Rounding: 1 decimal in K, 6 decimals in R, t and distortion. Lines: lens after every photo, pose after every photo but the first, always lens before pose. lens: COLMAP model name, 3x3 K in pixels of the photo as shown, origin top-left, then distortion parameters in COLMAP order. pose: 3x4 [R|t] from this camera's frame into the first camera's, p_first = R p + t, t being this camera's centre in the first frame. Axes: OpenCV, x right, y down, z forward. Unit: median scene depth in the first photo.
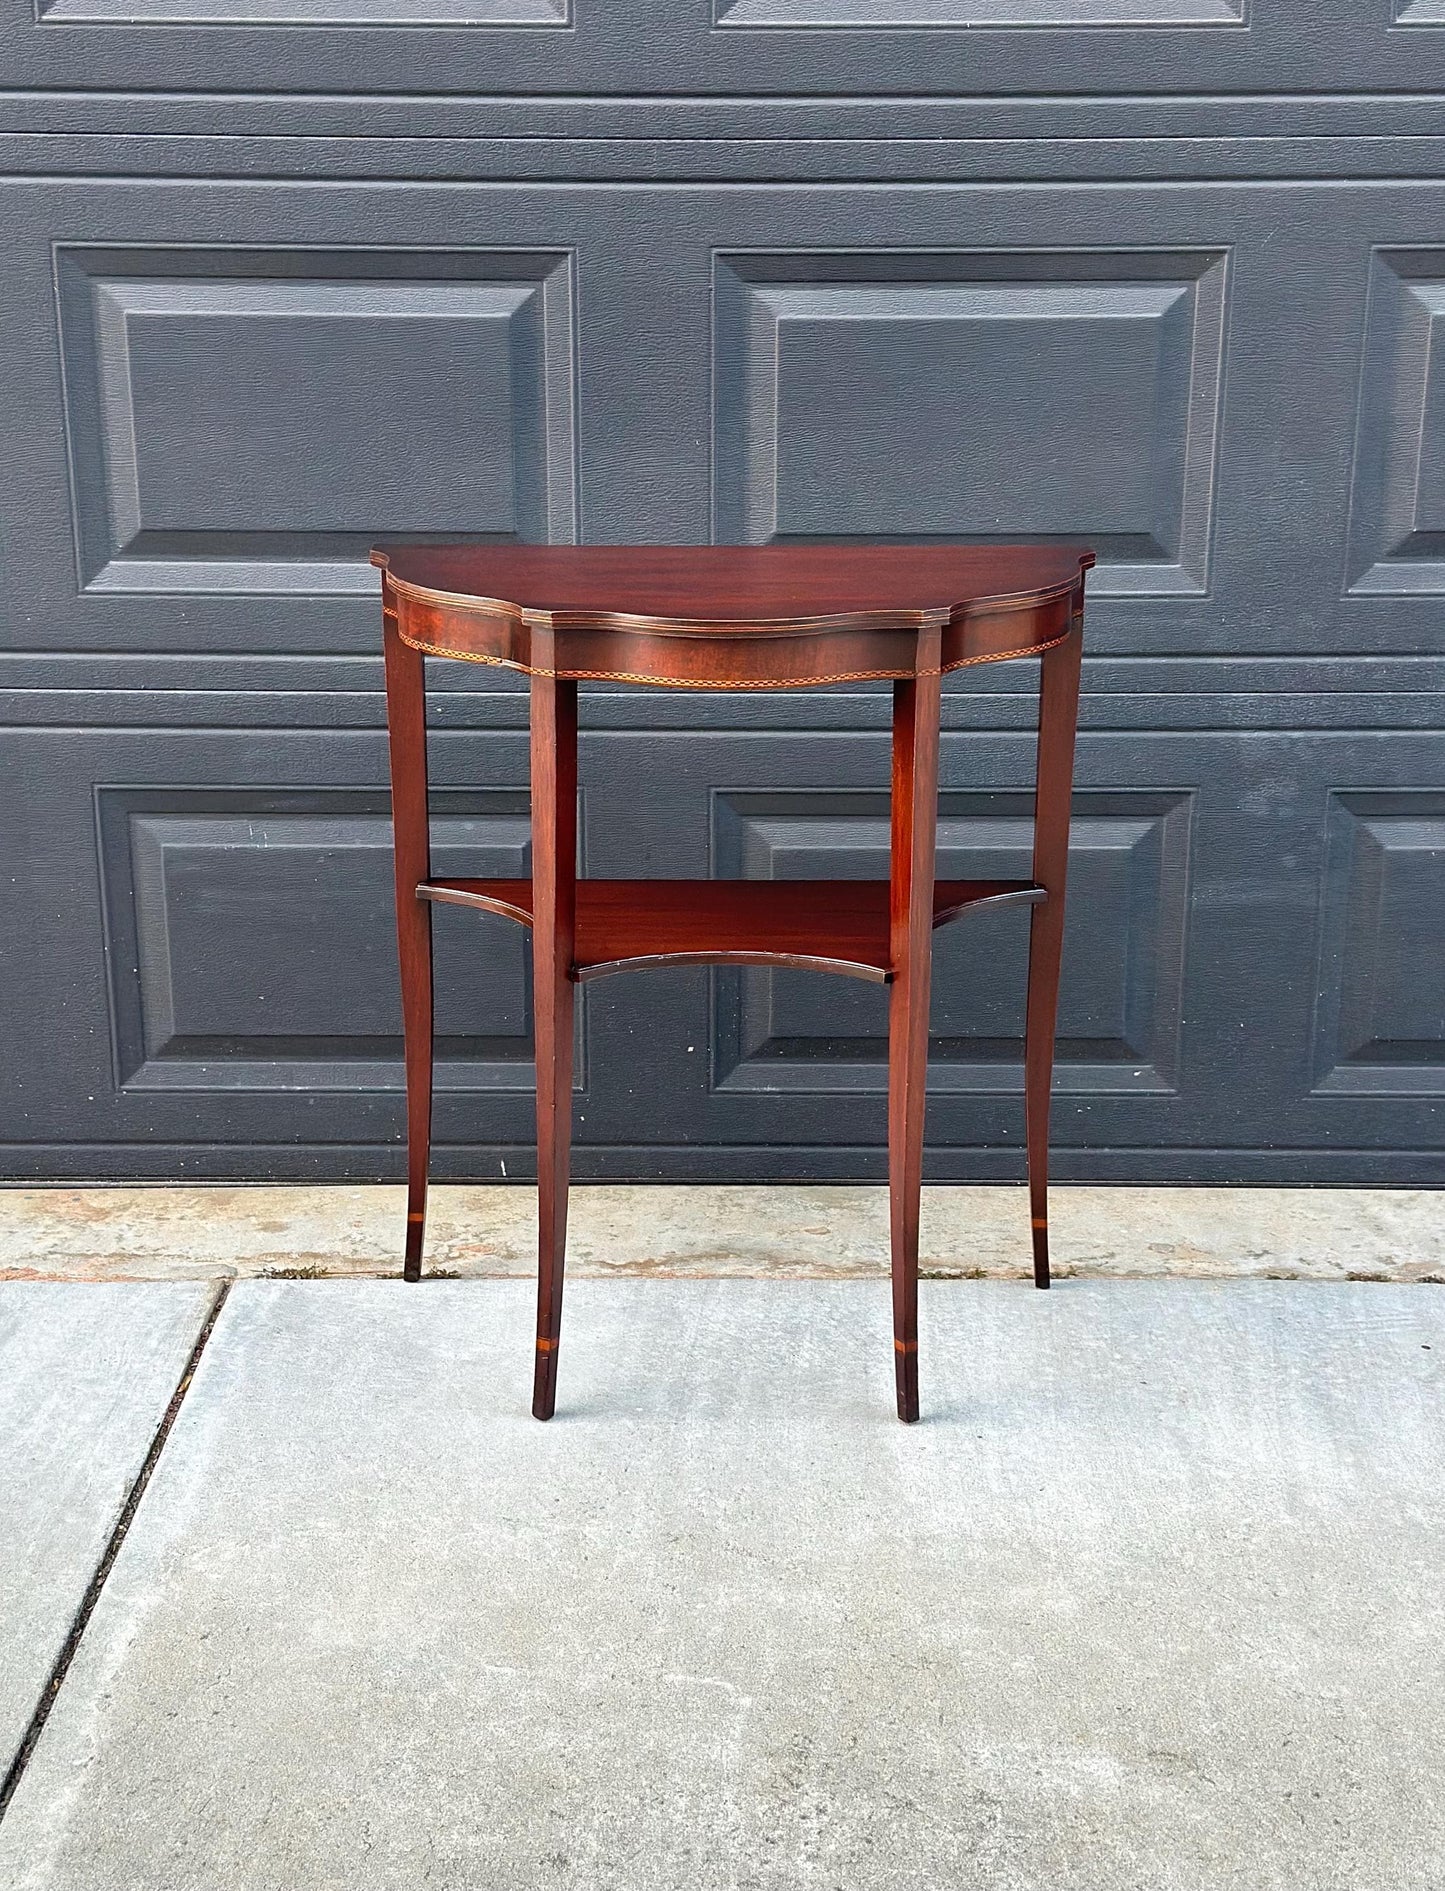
lens RADIAL K [[2843.4, 0, 706.2], [0, 2843.4, 991.9], [0, 0, 1]] dist [0.164884, -0.193023]
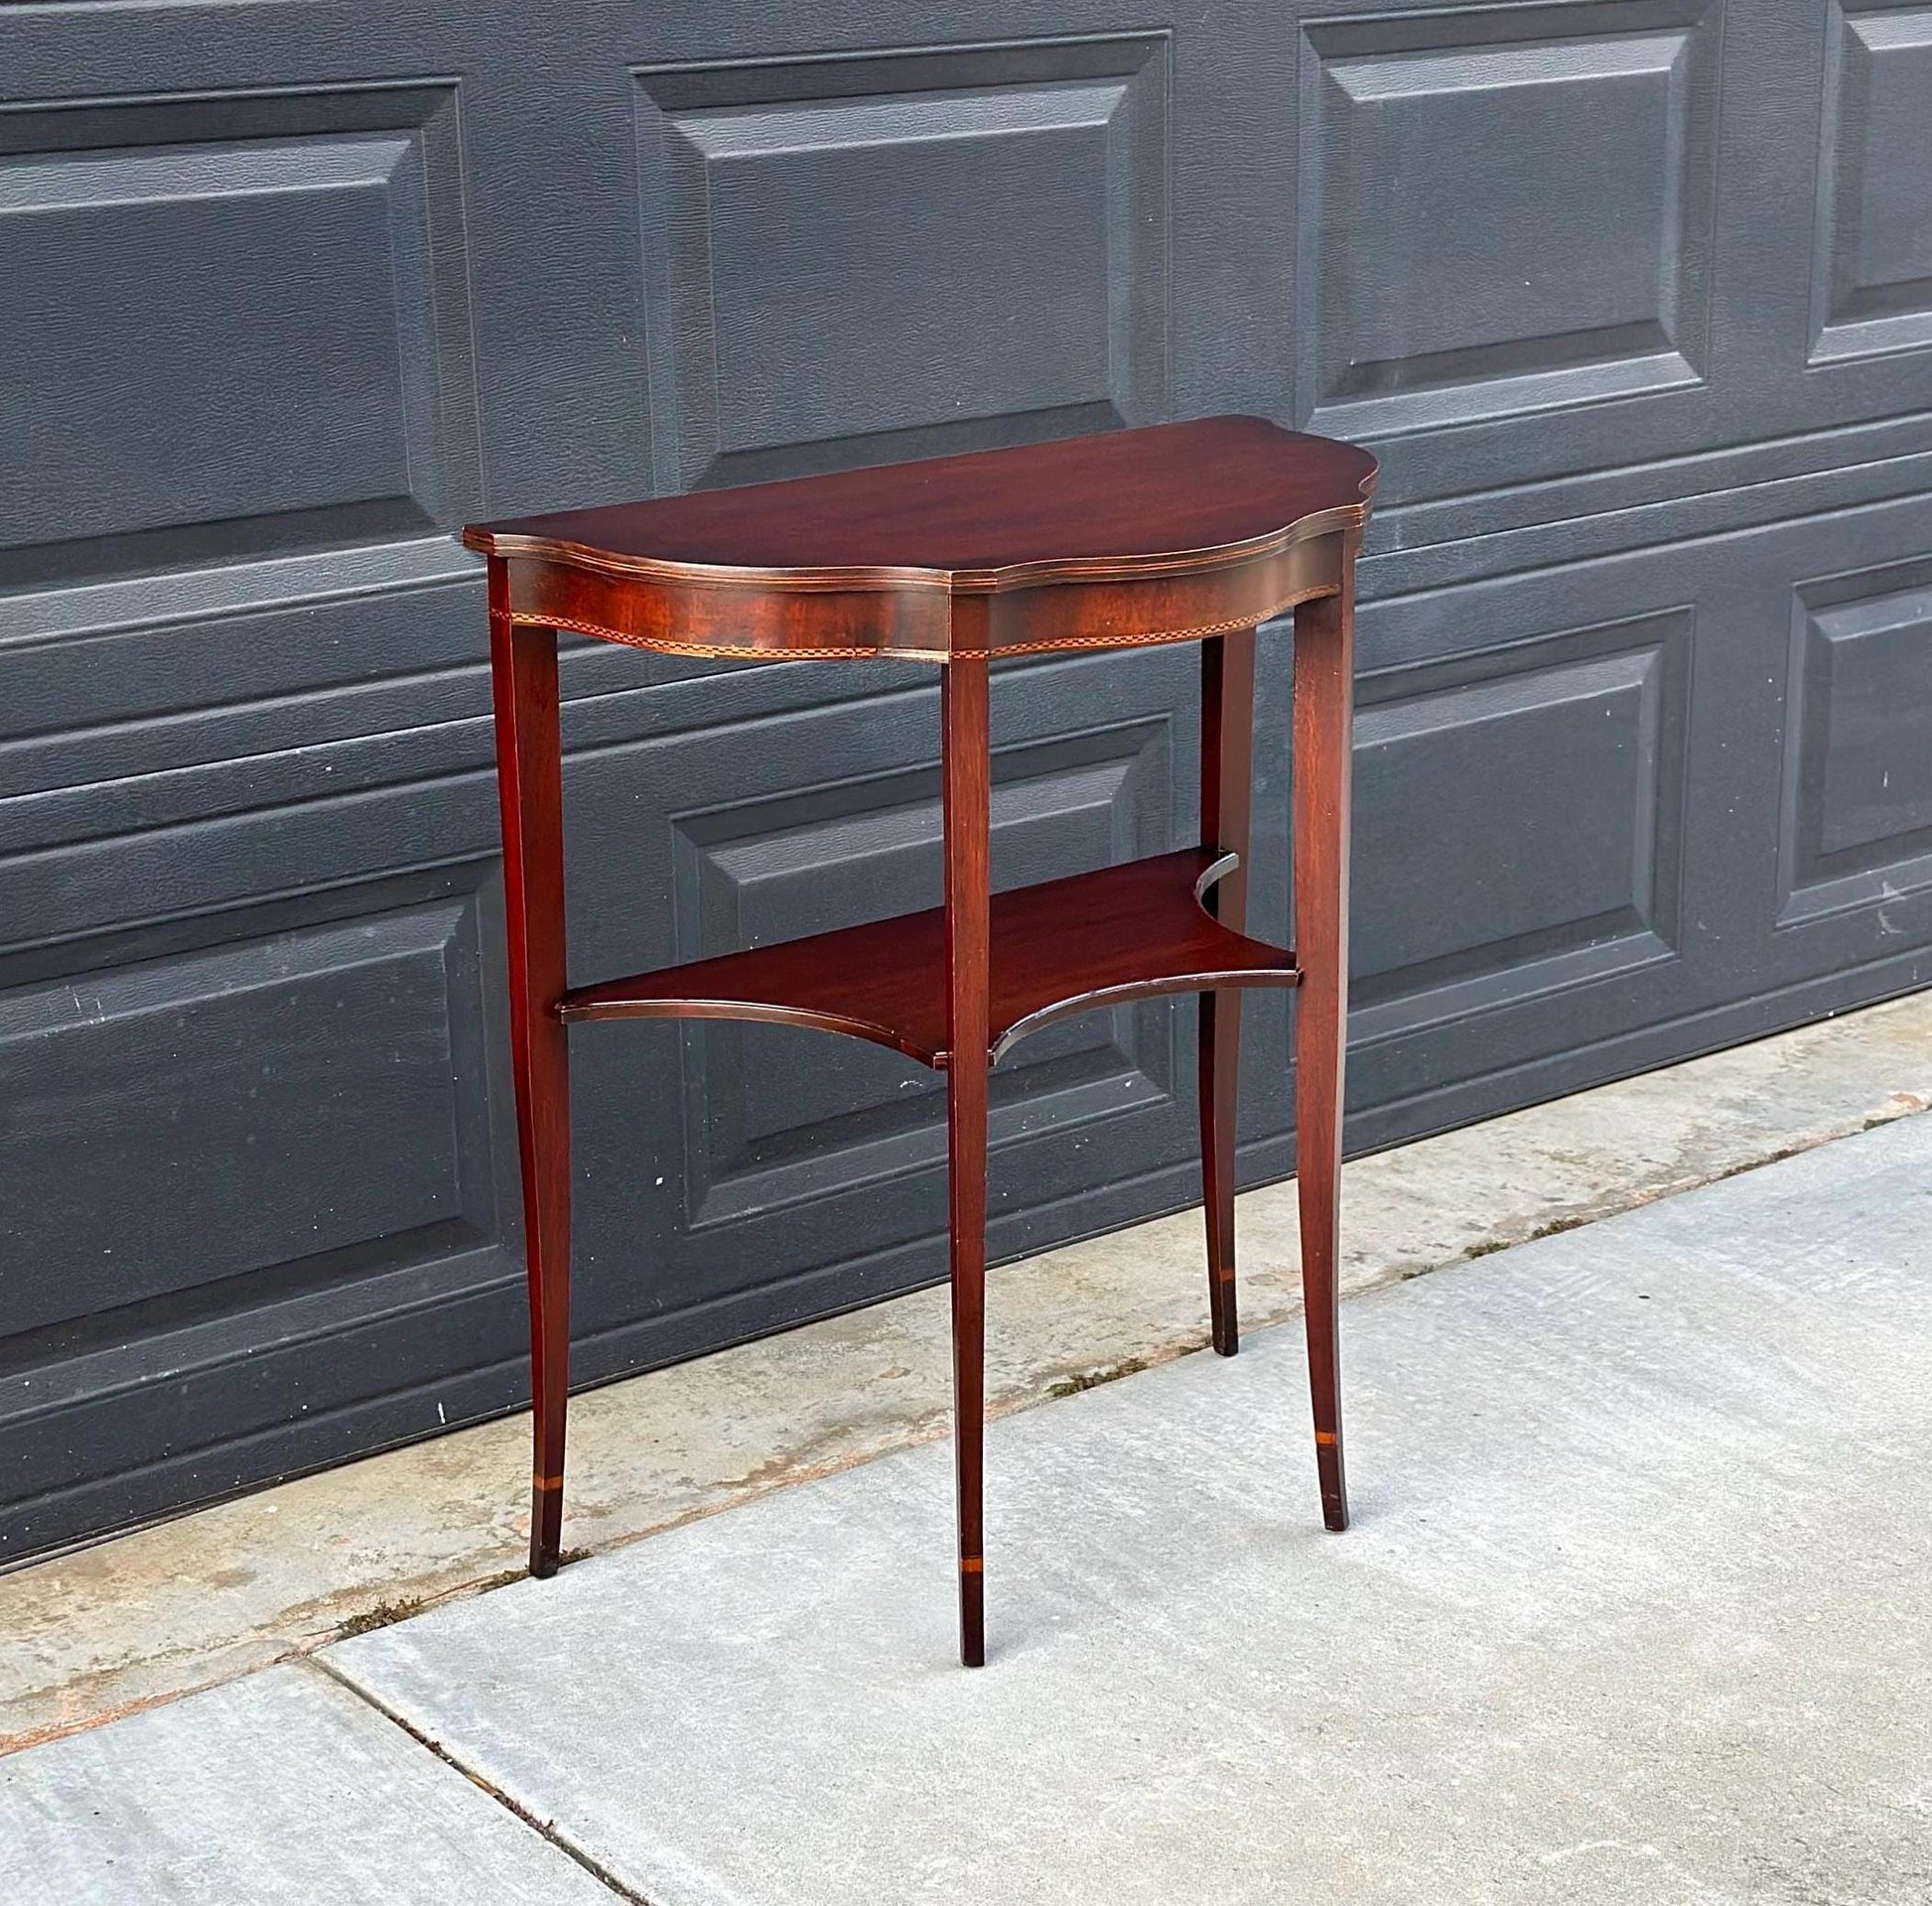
lens RADIAL K [[3984.2, 0, 1064.5], [0, 3984.2, 1155.4], [0, 0, 1]] dist [0.152932, -0.066693]
pose [[0.769302, -0.222598, 0.598853, -0.575098], [0.207236, 0.973601, 0.095674, -0.066903], [-0.604341, 0.050502, 0.795124, 0.143027]]
